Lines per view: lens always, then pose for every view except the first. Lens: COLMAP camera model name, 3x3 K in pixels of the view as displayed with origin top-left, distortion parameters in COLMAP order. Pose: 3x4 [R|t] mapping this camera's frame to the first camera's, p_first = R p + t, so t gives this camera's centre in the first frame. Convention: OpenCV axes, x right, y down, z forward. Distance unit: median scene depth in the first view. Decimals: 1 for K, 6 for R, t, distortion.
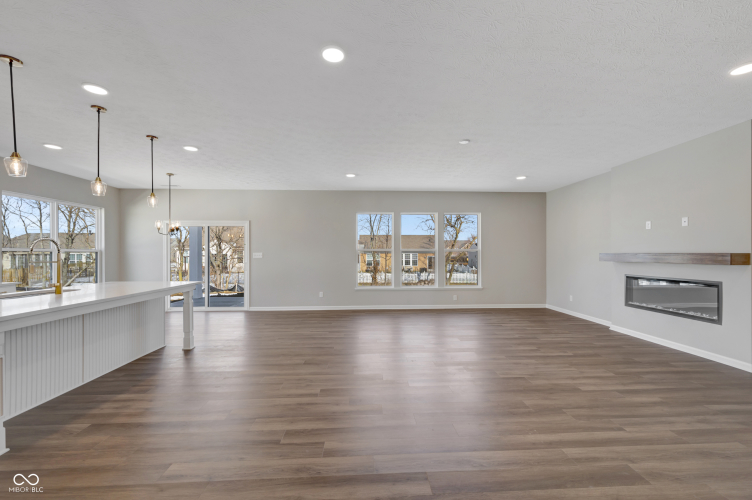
lens RADIAL K [[298.4, 0, 376.4], [0, 298.4, 252.8], [0, 0, 1]] dist [0.003496, 0.000005]
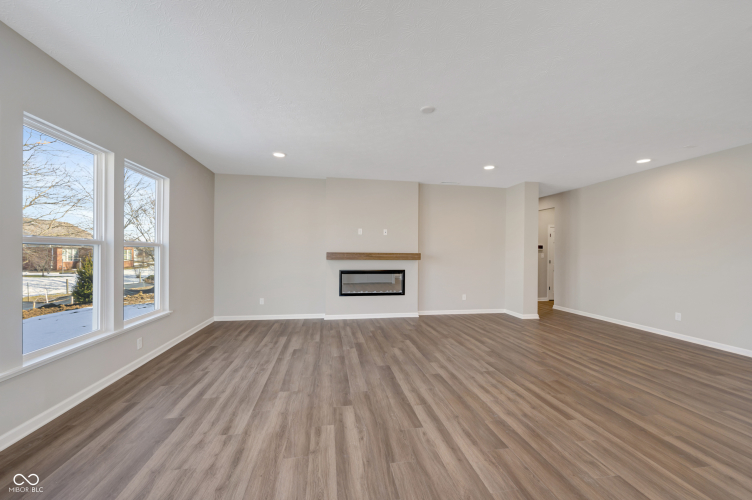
lens RADIAL K [[298.4, 0, 376.4], [0, 298.4, 252.8], [0, 0, 1]] dist [0.003496, 0.000005]
pose [[-0.123784, -0.000369, 0.992309, -0.374170], [-0.009876, 0.999951, -0.000860, 0.002823], [-0.992260, -0.009906, -0.123782, 1.002147]]
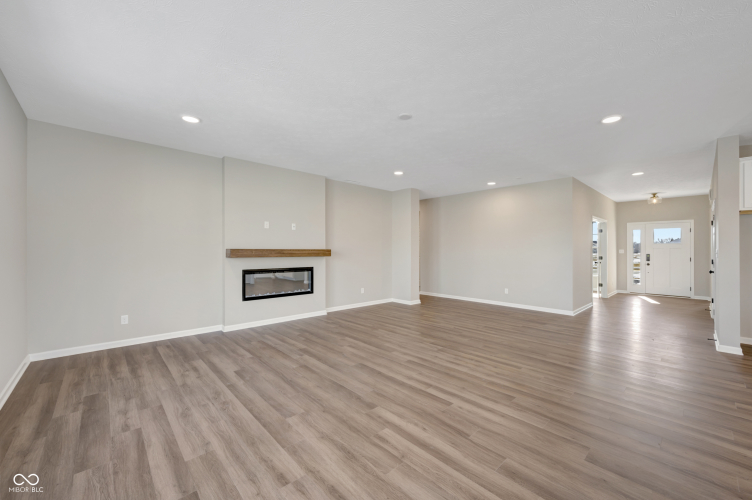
lens RADIAL K [[303.0, 0, 380.6], [0, 303.0, 248.7], [0, 0, 1]] dist [0.001936, 0.000124]
pose [[-0.653407, 0.000598, 0.757007, -0.244383], [-0.003601, 0.999986, -0.003898, 0.002579], [-0.756999, -0.005273, -0.653395, 1.314863]]
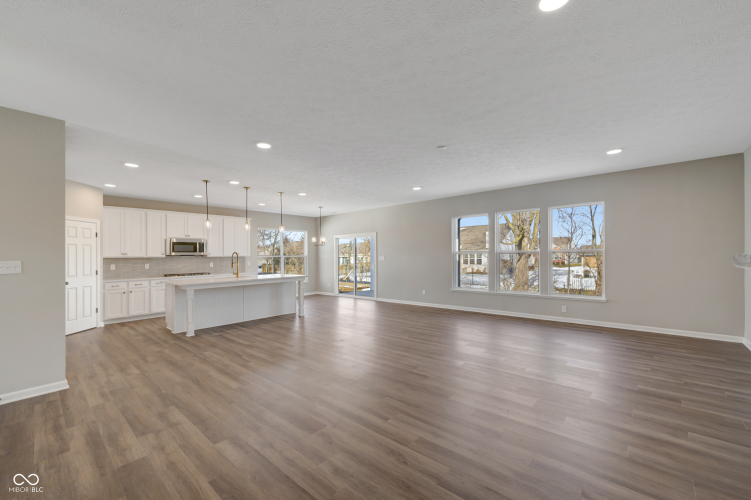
lens RADIAL K [[308.4, 0, 394.8], [0, 308.4, 252.9], [0, 0, 1]] dist [0.002925, -0.000005]
pose [[0.729372, -0.014415, -0.683966, 0.740847], [0.012478, 0.999892, -0.007767, -0.004676], [0.684004, -0.002870, 0.729473, 0.091538]]
